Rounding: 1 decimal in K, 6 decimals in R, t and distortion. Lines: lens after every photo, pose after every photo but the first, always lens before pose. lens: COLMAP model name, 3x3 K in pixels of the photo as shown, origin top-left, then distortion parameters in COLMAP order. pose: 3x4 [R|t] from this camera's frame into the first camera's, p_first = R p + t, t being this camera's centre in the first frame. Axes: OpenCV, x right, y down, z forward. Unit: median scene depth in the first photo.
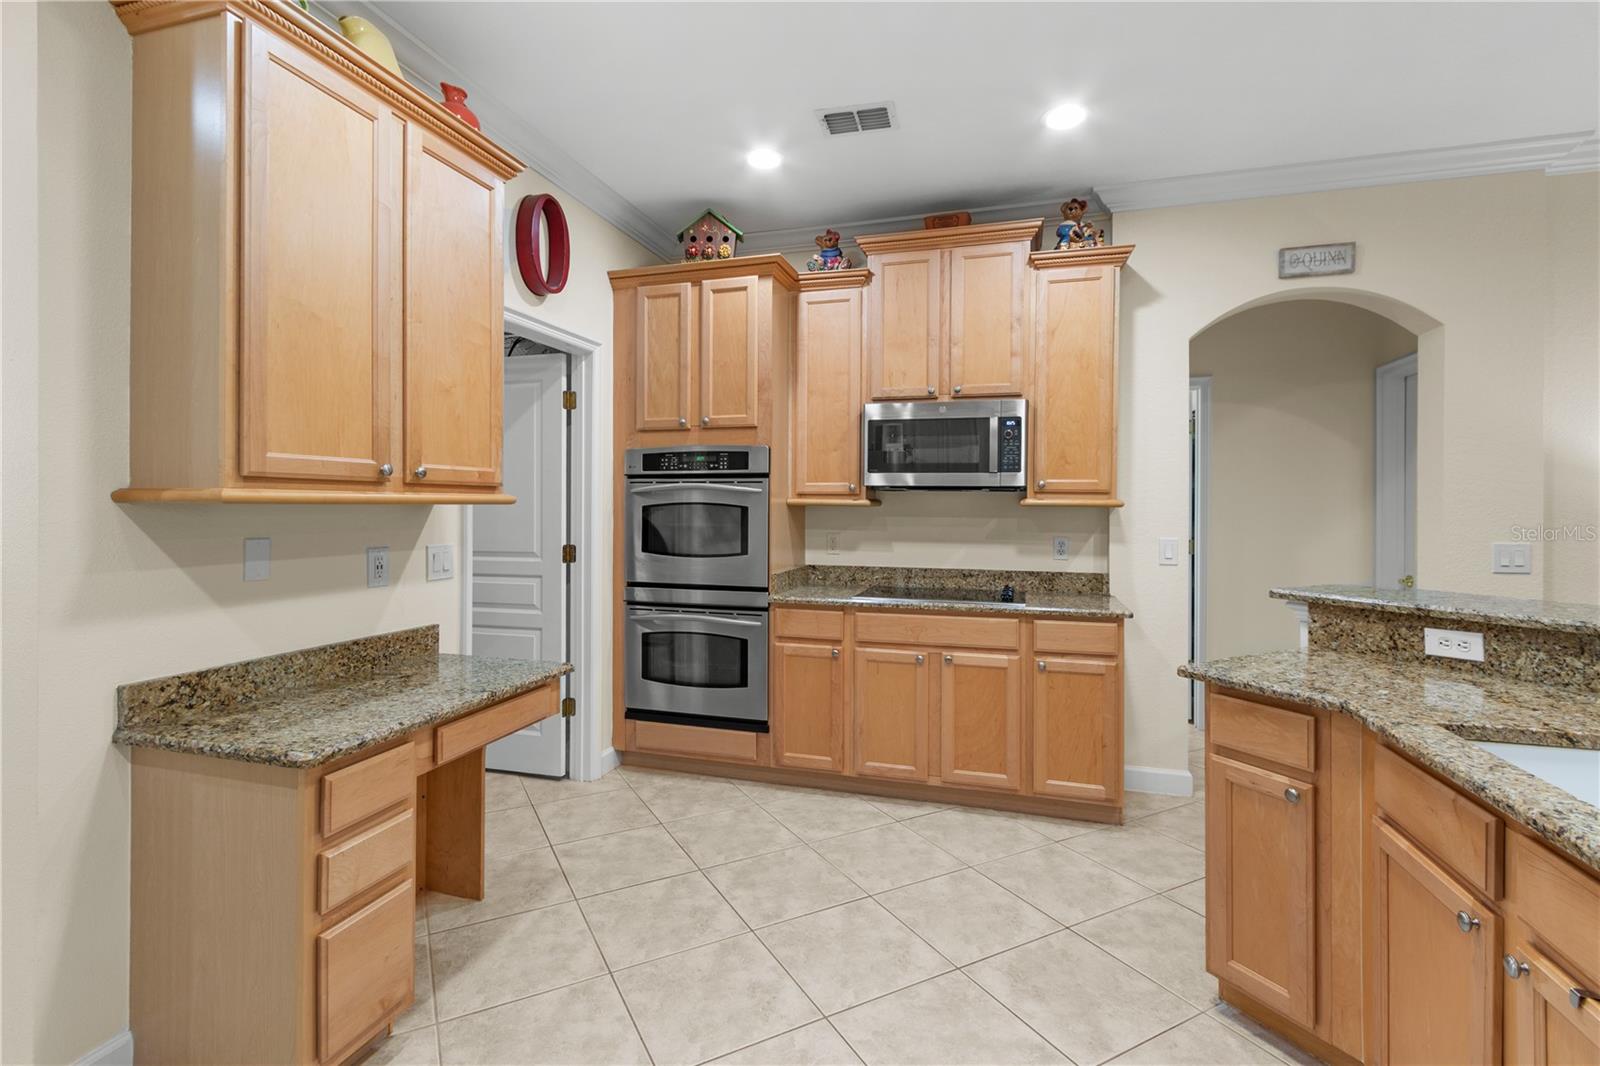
lens RADIAL K [[741.5, 0, 807.8], [0, 741.5, 500.4], [0, 0, 1]] dist [0.005847, 0.000319]
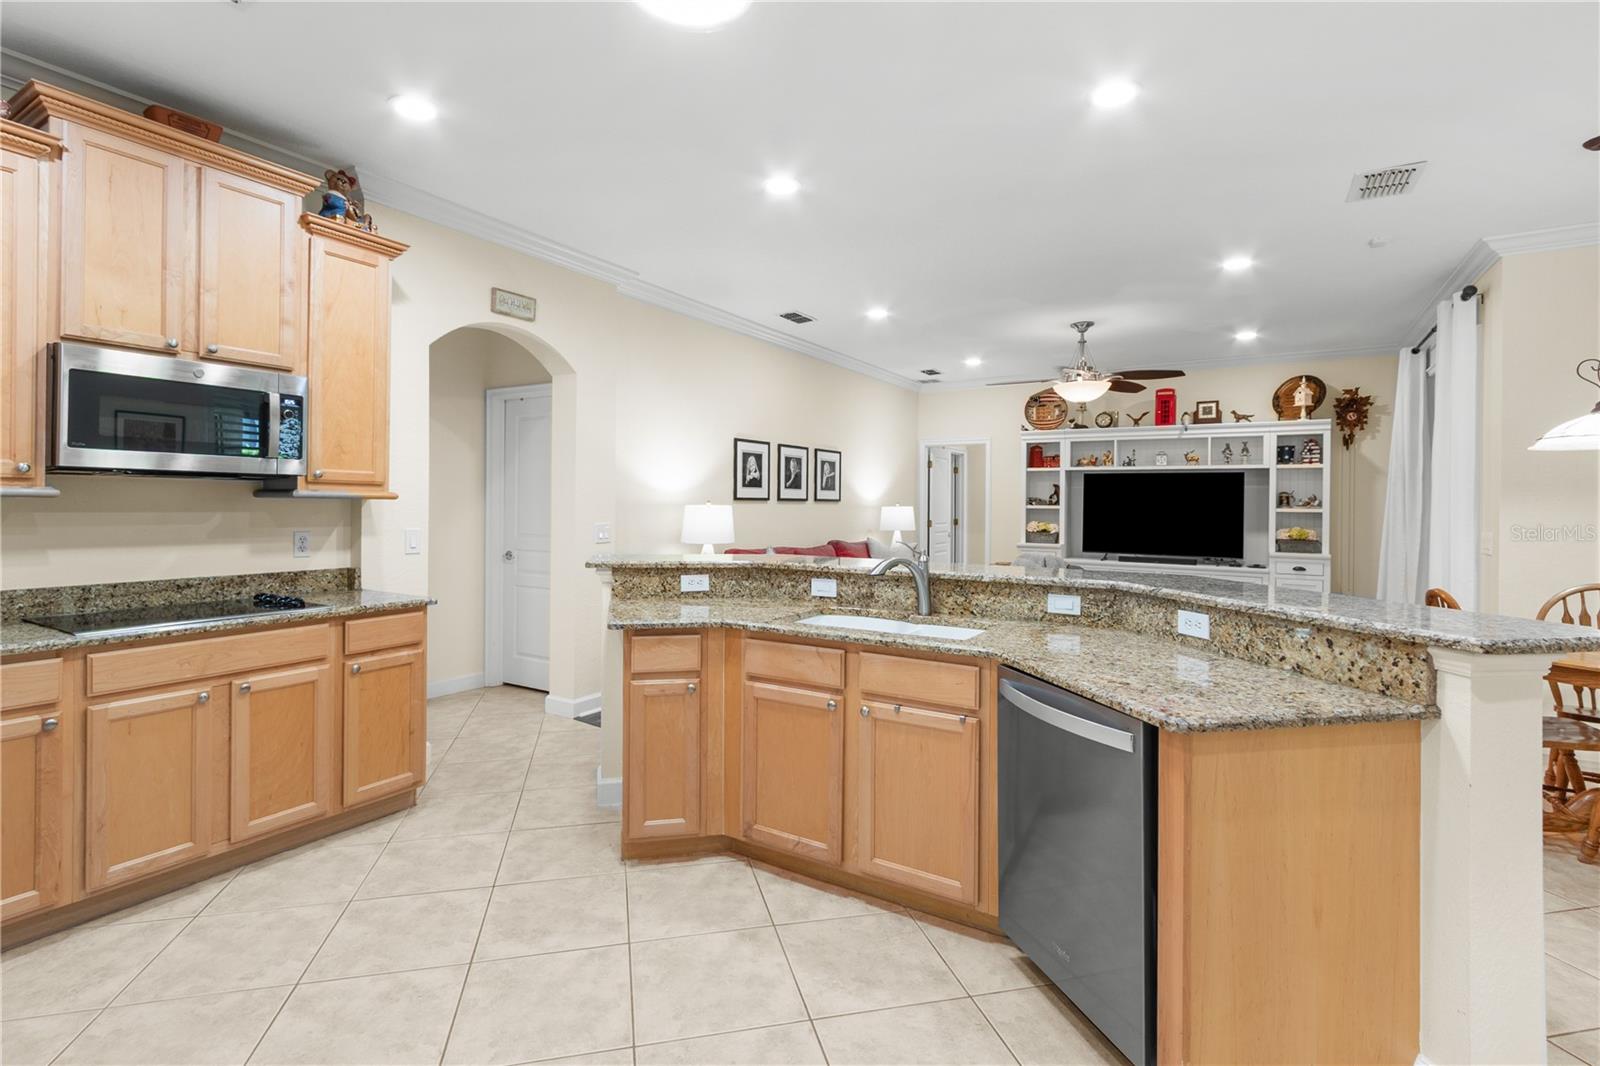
lens RADIAL K [[741.5, 0, 779.1], [0, 741.5, 499.0], [0, 0, 1]] dist [0.005847, 0.000319]
pose [[0.284810, 0.002601, 0.958580, -0.412551], [-0.013718, 0.999905, 0.001363, -0.000160], [-0.958486, -0.013538, 0.284819, 0.211724]]
